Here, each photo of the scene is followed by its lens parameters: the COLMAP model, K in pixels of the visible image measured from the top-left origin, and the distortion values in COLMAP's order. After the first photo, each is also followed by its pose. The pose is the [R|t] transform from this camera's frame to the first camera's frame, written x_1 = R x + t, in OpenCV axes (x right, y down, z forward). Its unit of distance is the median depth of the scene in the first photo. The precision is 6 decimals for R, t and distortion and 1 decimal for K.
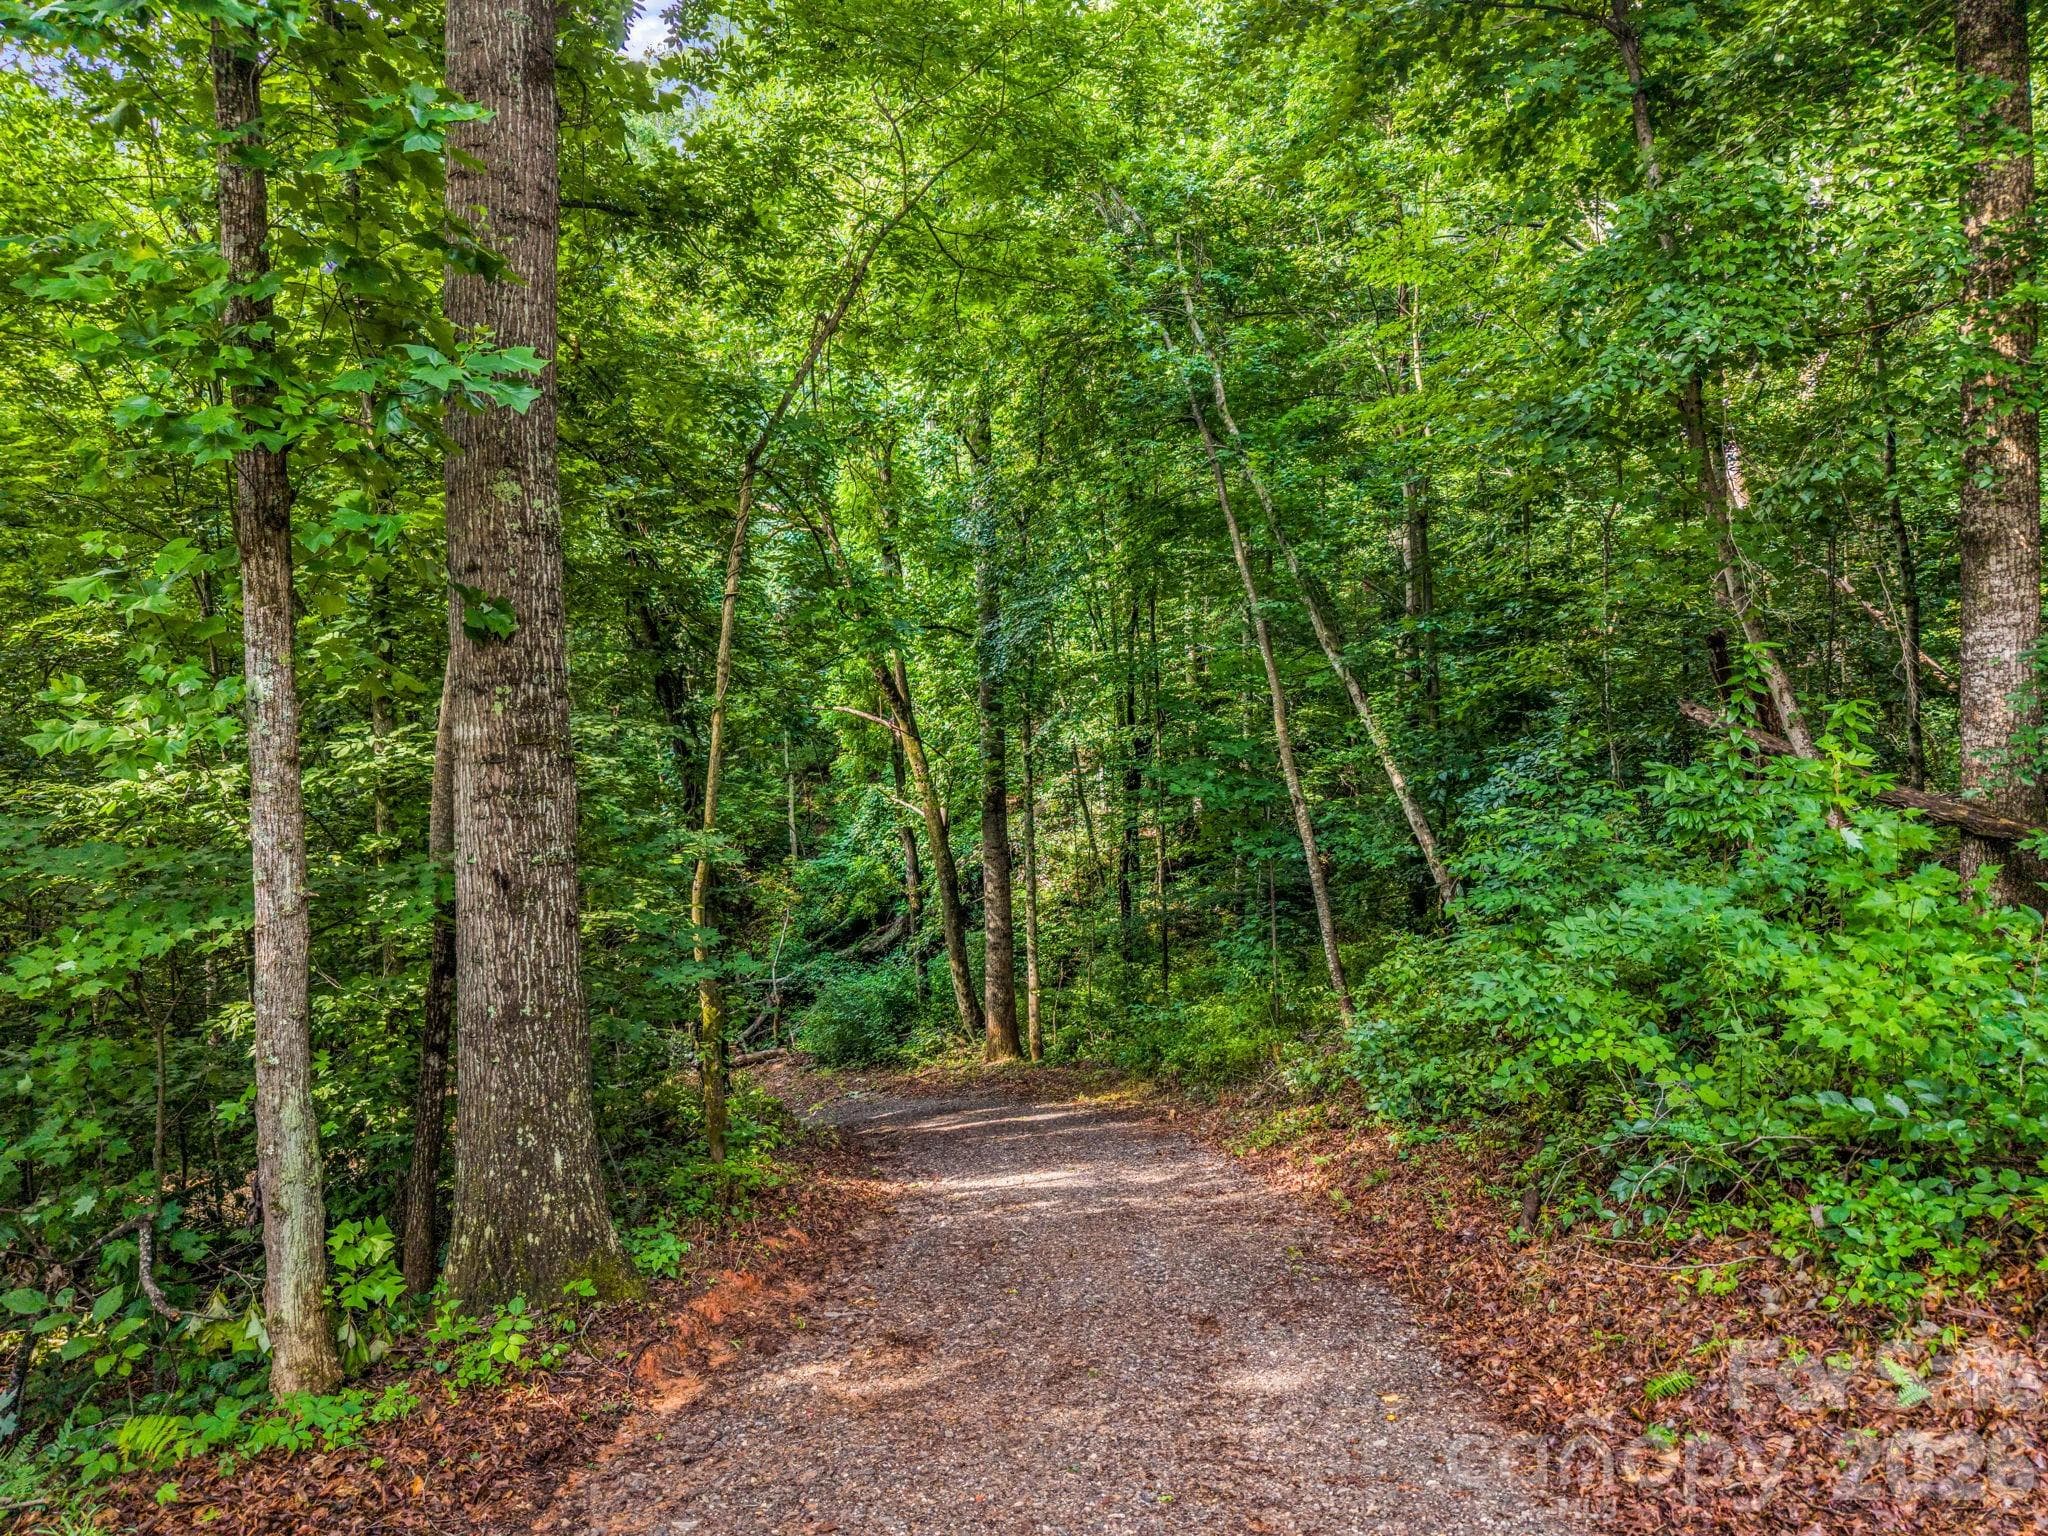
lens RADIAL K [[1410.6, 0, 1024.0], [0, 1410.6, 768.0], [0, 0, 1]] dist [0.027272, -0.035885]
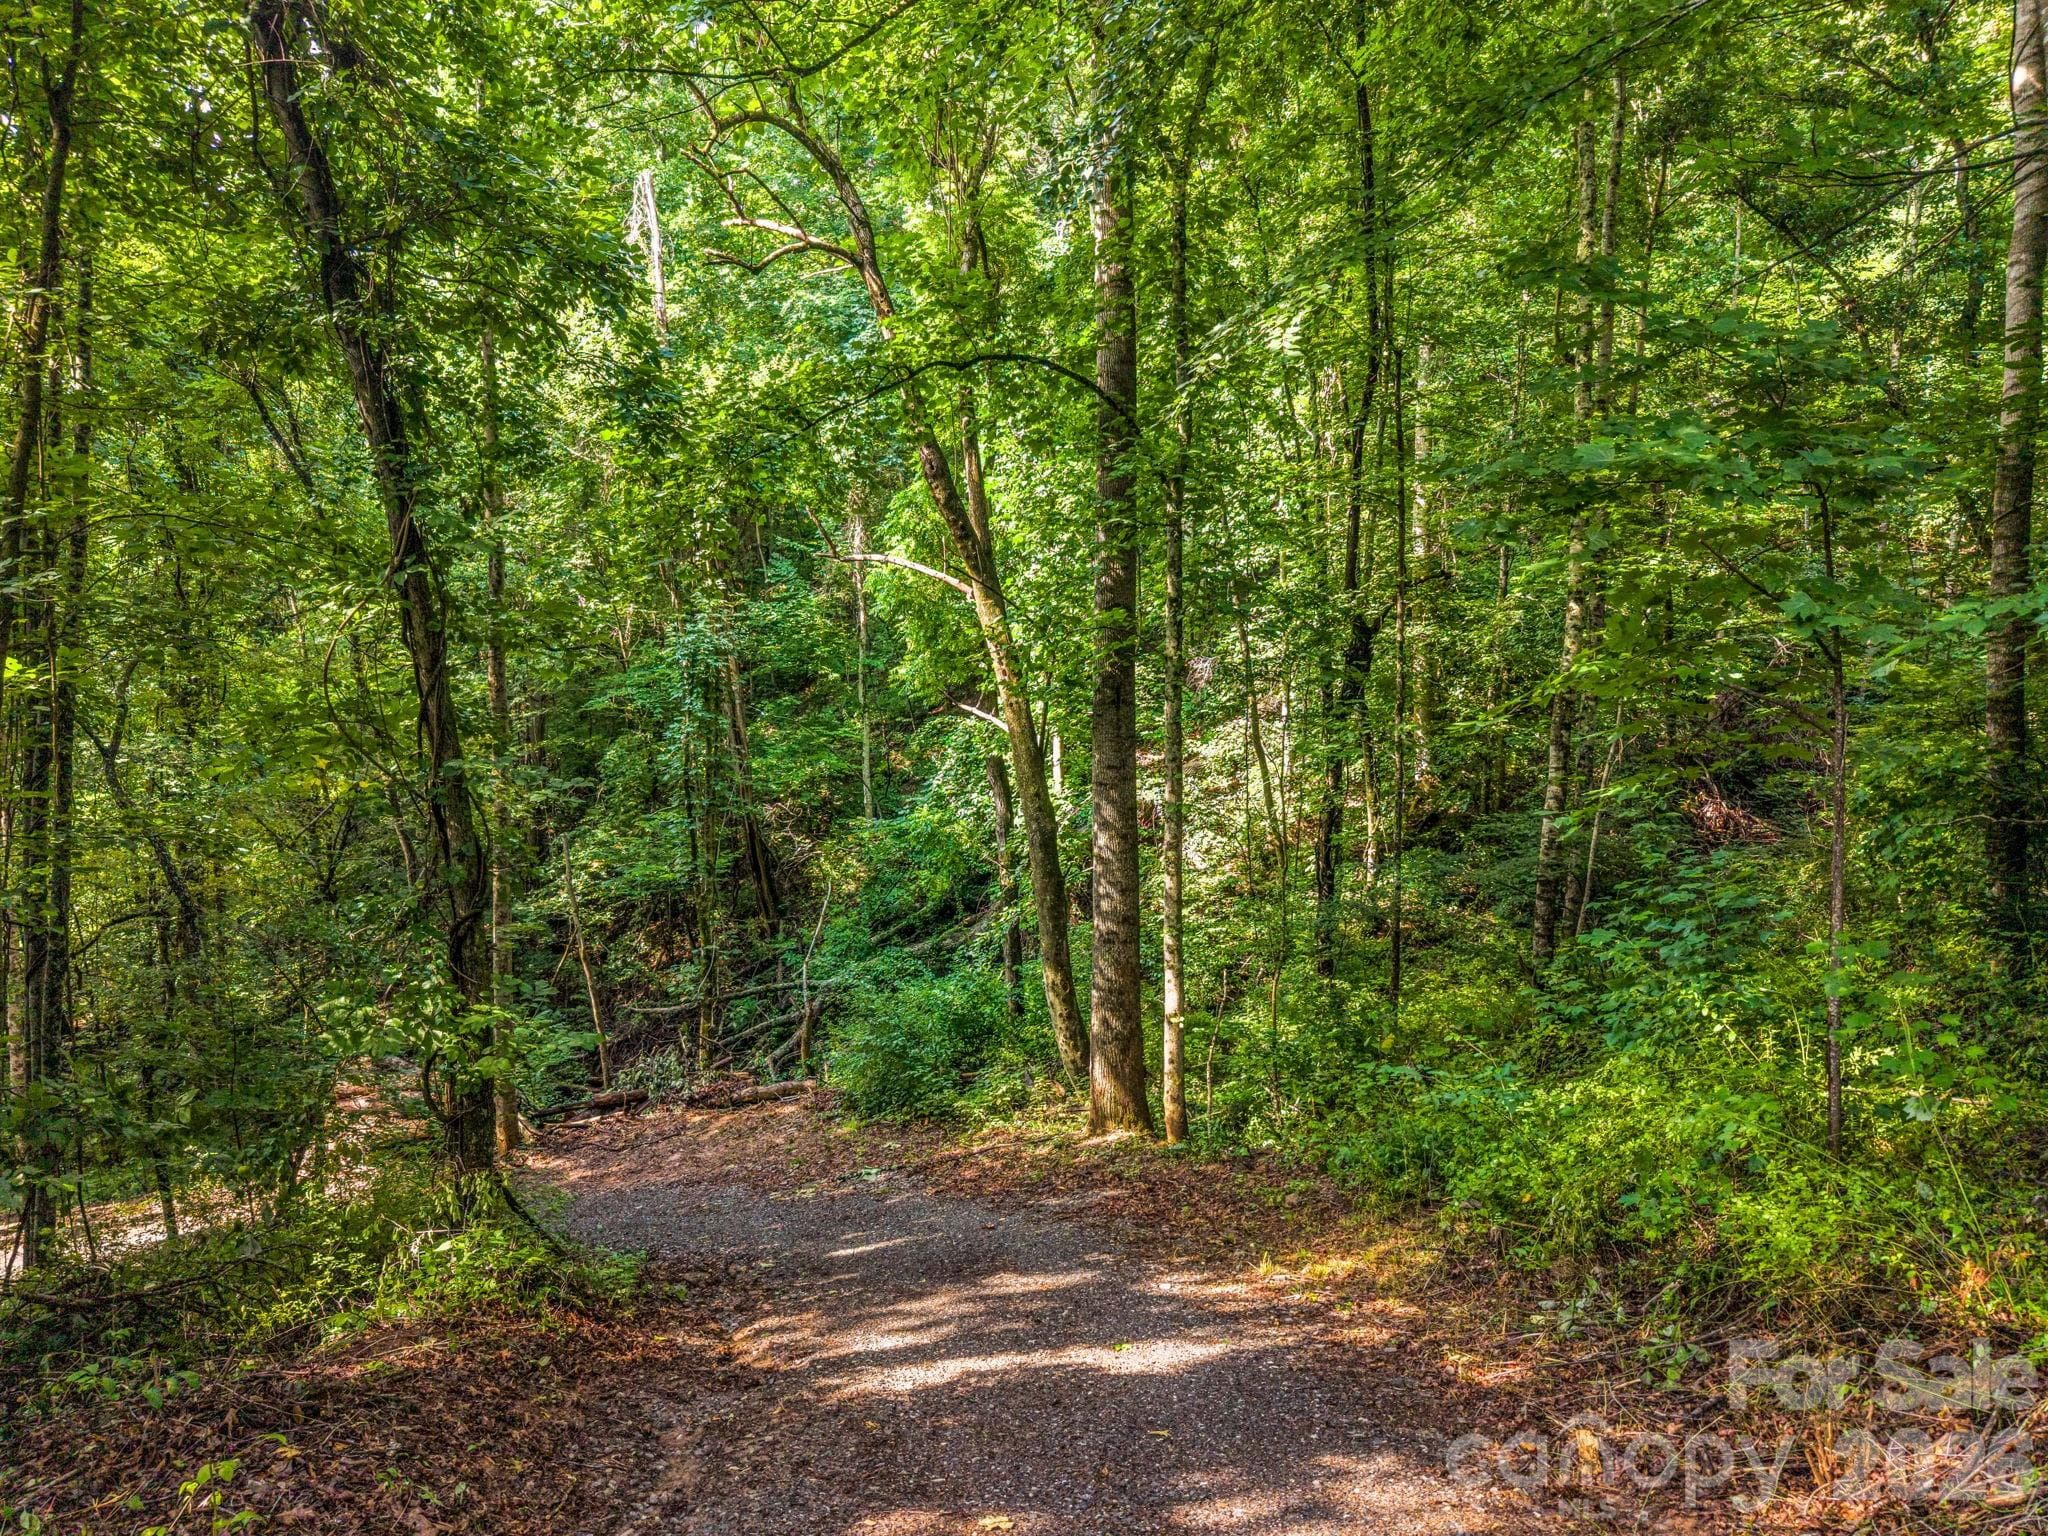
lens RADIAL K [[1271.8, 0, 1019.2], [0, 1271.8, 812.5], [0, 0, 1]] dist [0.055609, -0.056064]
pose [[0.991041, 0.029891, -0.130168, 0.008535], [-0.028964, 0.999540, 0.009012, 0.063271], [0.130377, -0.005161, 0.991451, 0.424545]]
